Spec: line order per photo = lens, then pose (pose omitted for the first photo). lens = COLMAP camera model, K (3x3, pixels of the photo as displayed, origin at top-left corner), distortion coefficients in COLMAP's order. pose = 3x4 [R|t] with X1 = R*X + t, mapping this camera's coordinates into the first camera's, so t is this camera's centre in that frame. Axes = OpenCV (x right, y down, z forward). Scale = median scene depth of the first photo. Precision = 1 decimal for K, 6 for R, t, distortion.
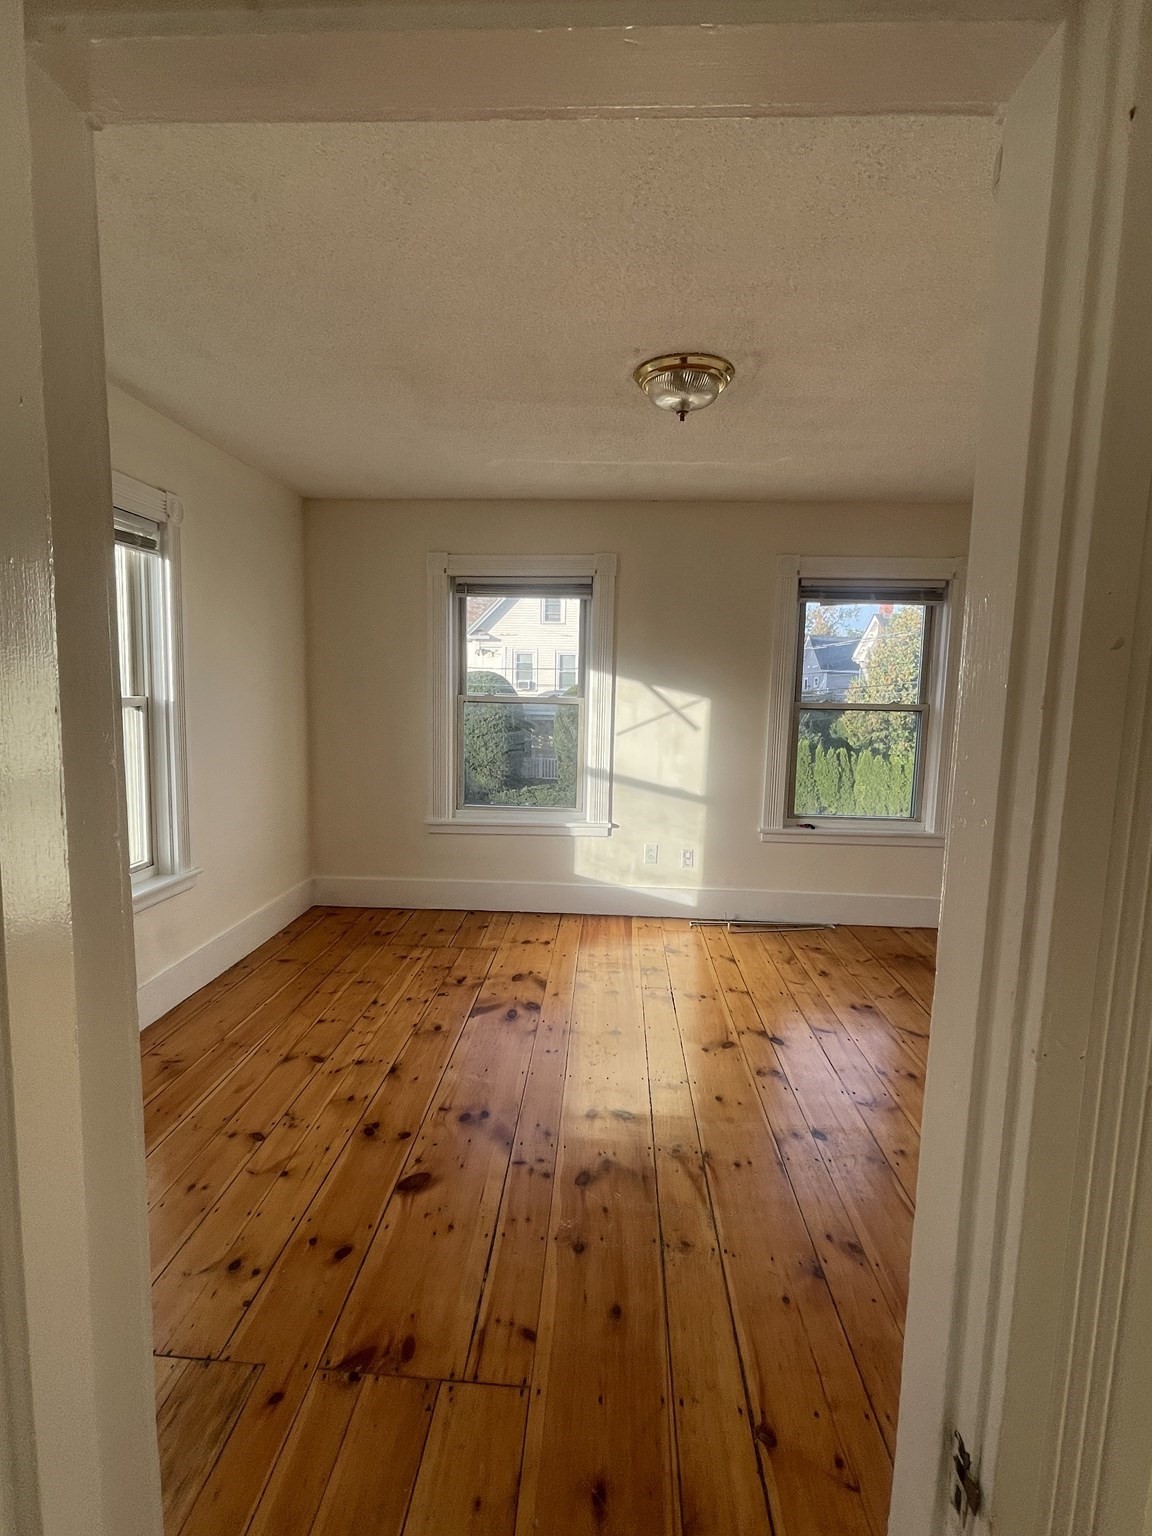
lens RADIAL K [[719.3, 0, 575.6], [0, 719.3, 765.6], [0, 0, 1]] dist [-0.003005, 0.001501]
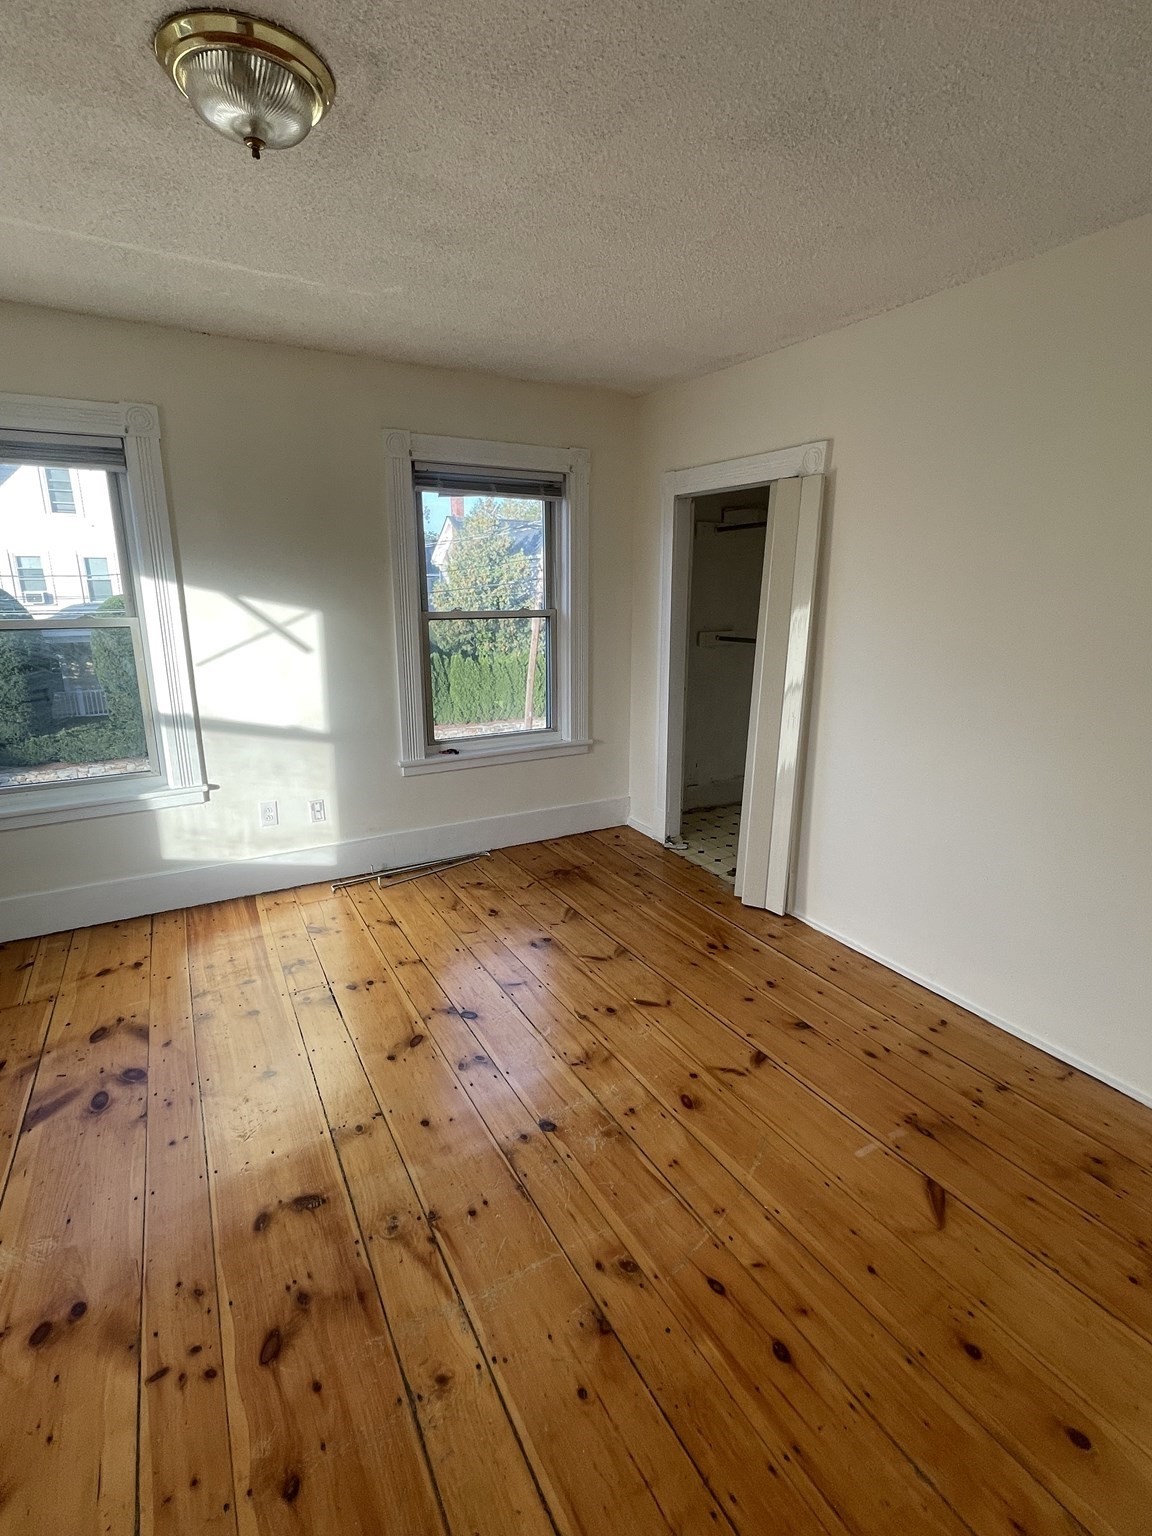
lens RADIAL K [[719.3, 0, 575.6], [0, 719.3, 765.6], [0, 0, 1]] dist [-0.003005, 0.001501]
pose [[0.847152, -0.147846, 0.510369, -0.005848], [0.081476, 0.985295, 0.150183, -0.023133], [-0.525068, -0.085645, 0.846740, 0.174554]]
